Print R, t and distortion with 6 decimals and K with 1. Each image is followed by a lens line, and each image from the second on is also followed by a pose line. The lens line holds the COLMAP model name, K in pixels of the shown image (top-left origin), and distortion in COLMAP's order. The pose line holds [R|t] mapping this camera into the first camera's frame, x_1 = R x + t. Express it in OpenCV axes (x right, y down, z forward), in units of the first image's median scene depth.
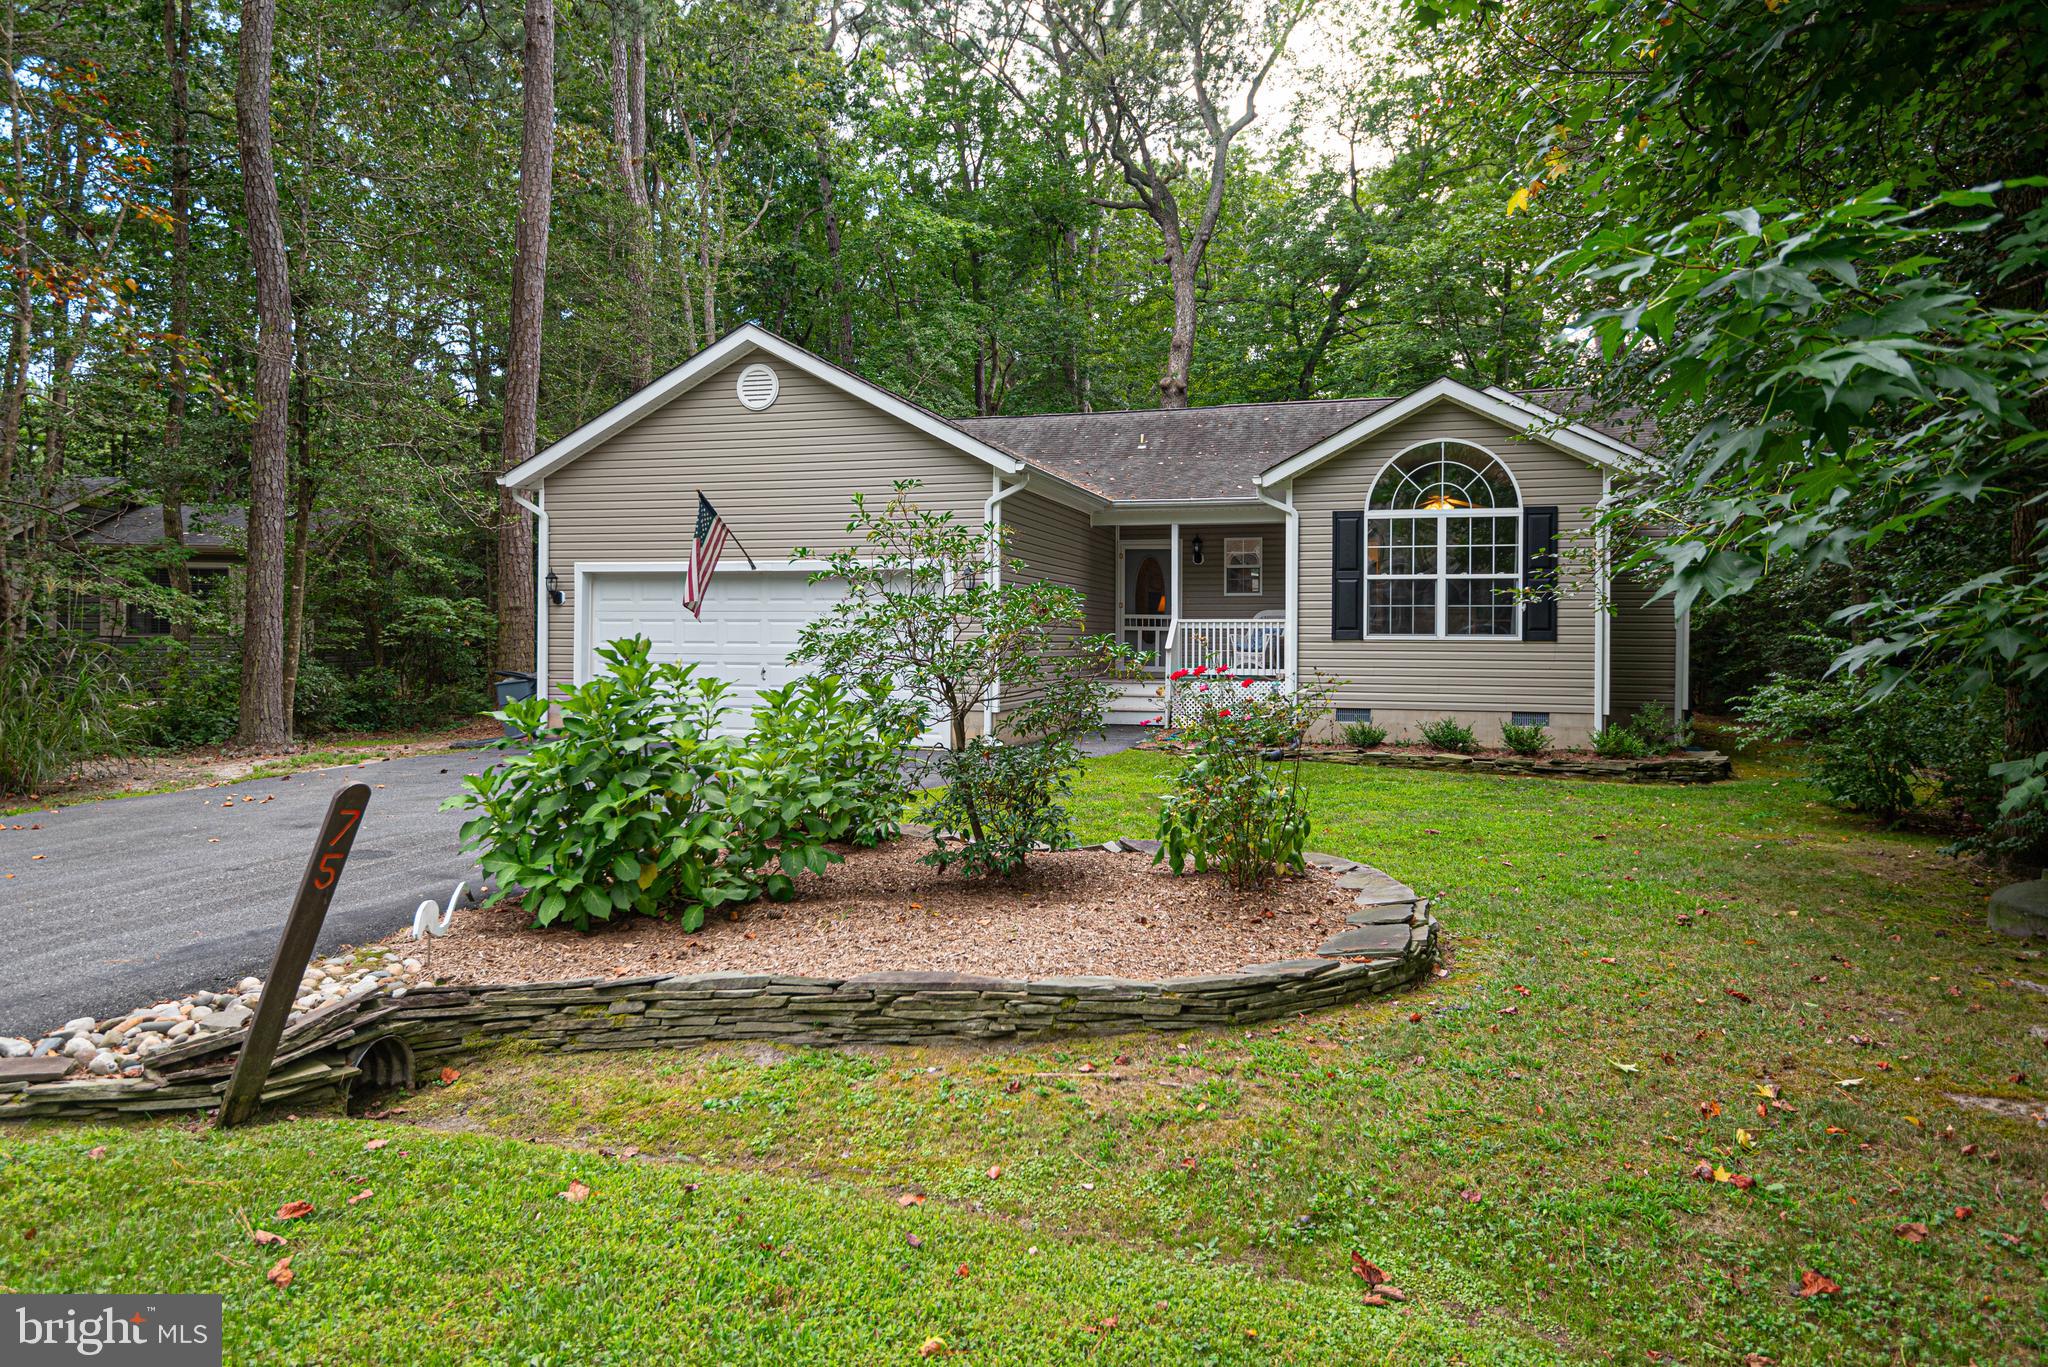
lens RADIAL K [[1332.9, 0, 1027.8], [0, 1332.9, 663.4], [0, 0, 1]] dist [-0.011877, -0.001107]
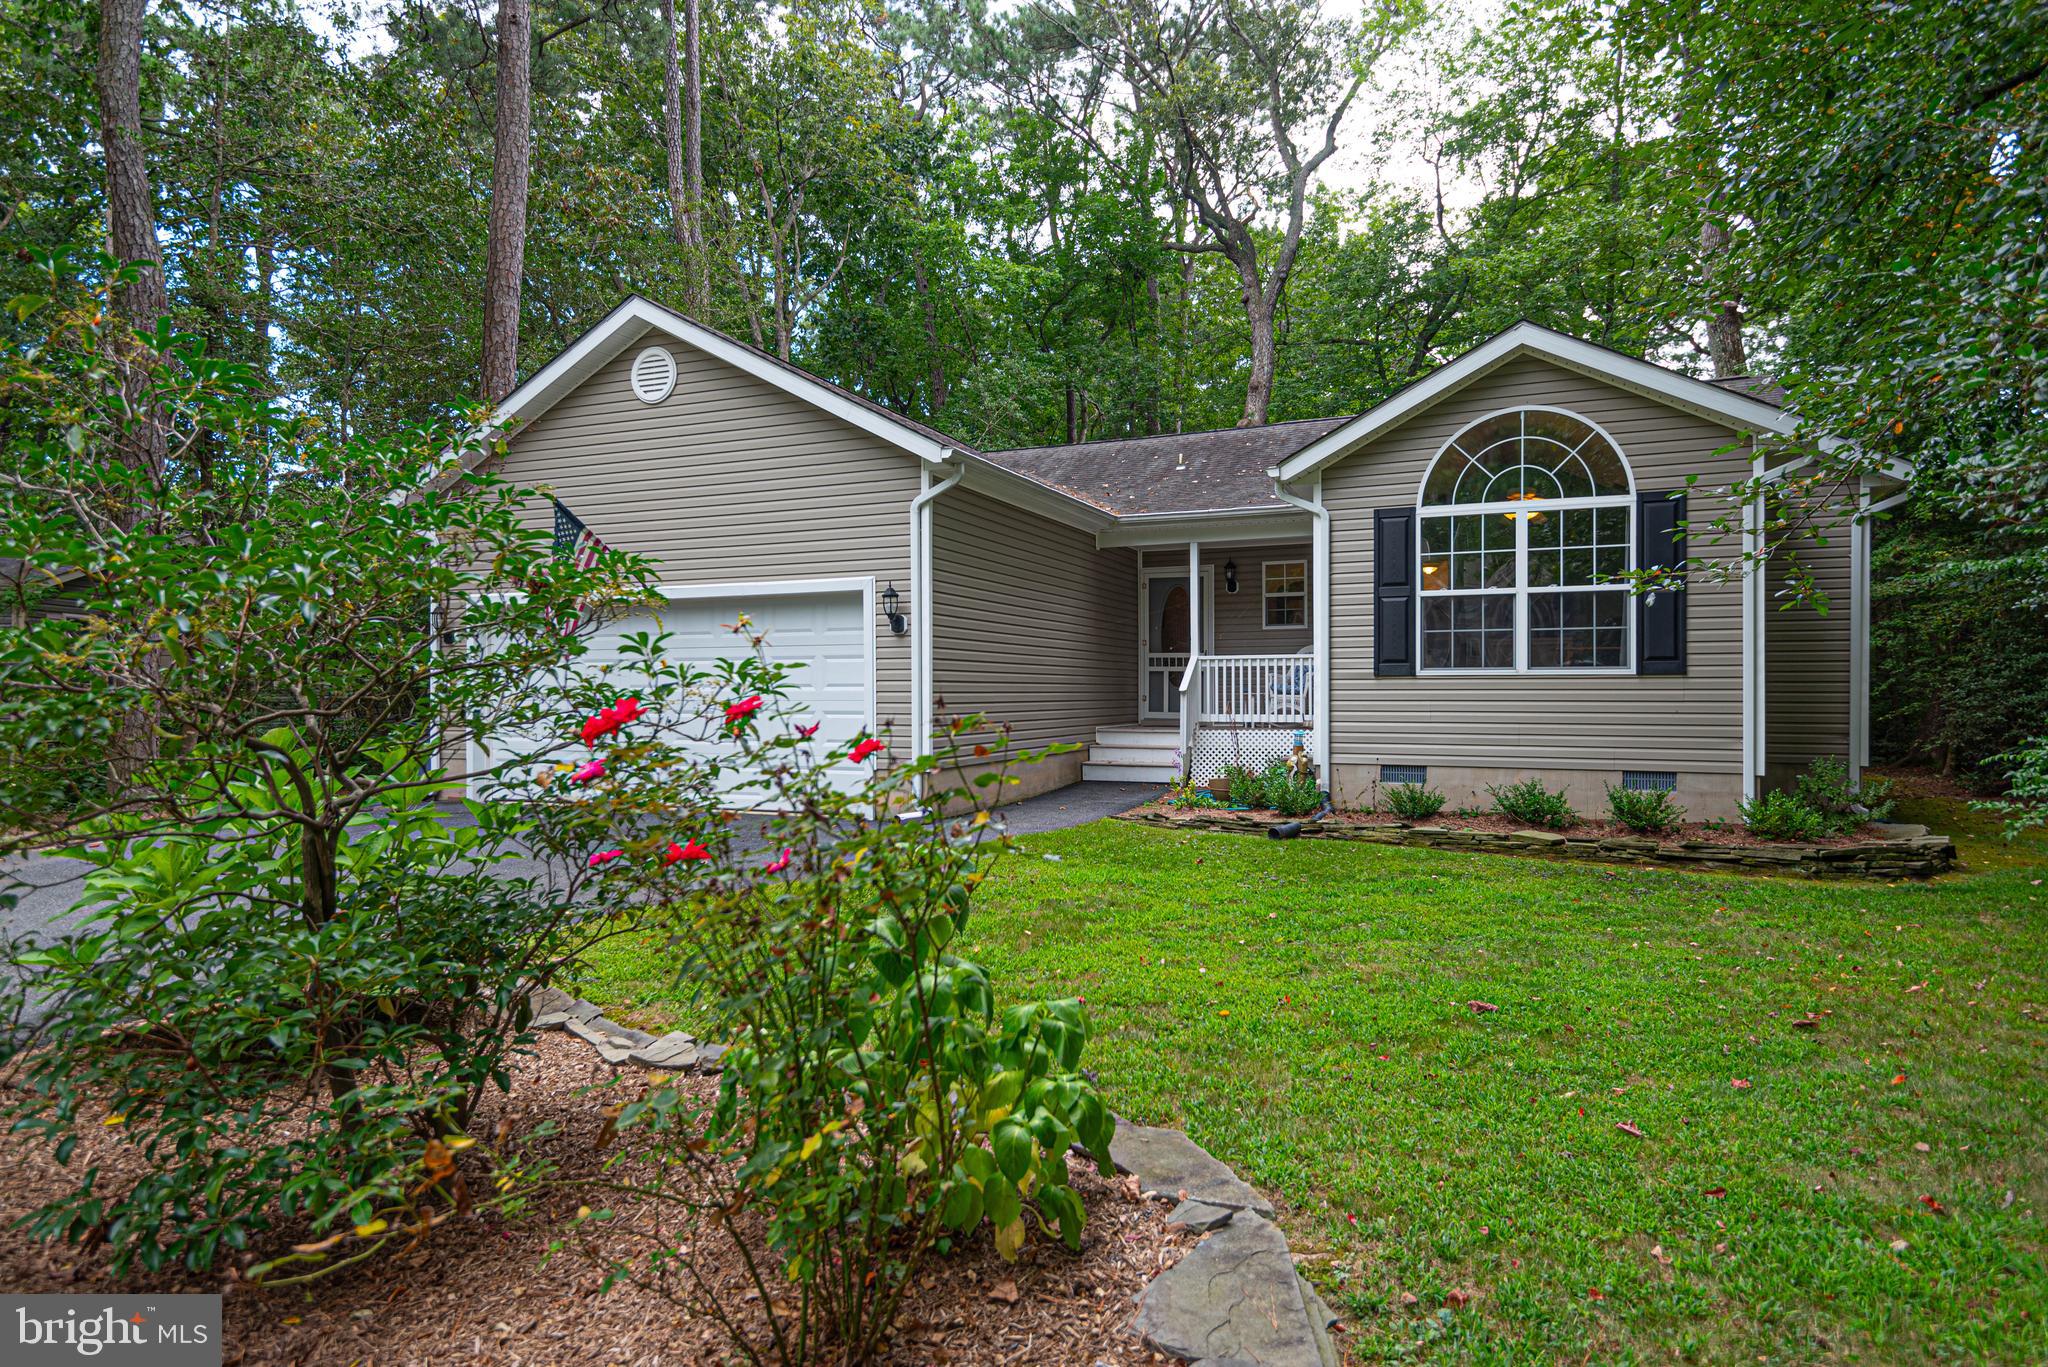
lens RADIAL K [[1164.9, 0, 1020.5], [0, 1164.9, 703.9], [0, 0, 1]] dist [0.000321, -0.001530]
pose [[0.992473, -0.004981, -0.122365, 0.108585], [0.004087, 0.999963, -0.007561, 0.002425], [0.122399, 0.007004, 0.992456, 0.308855]]
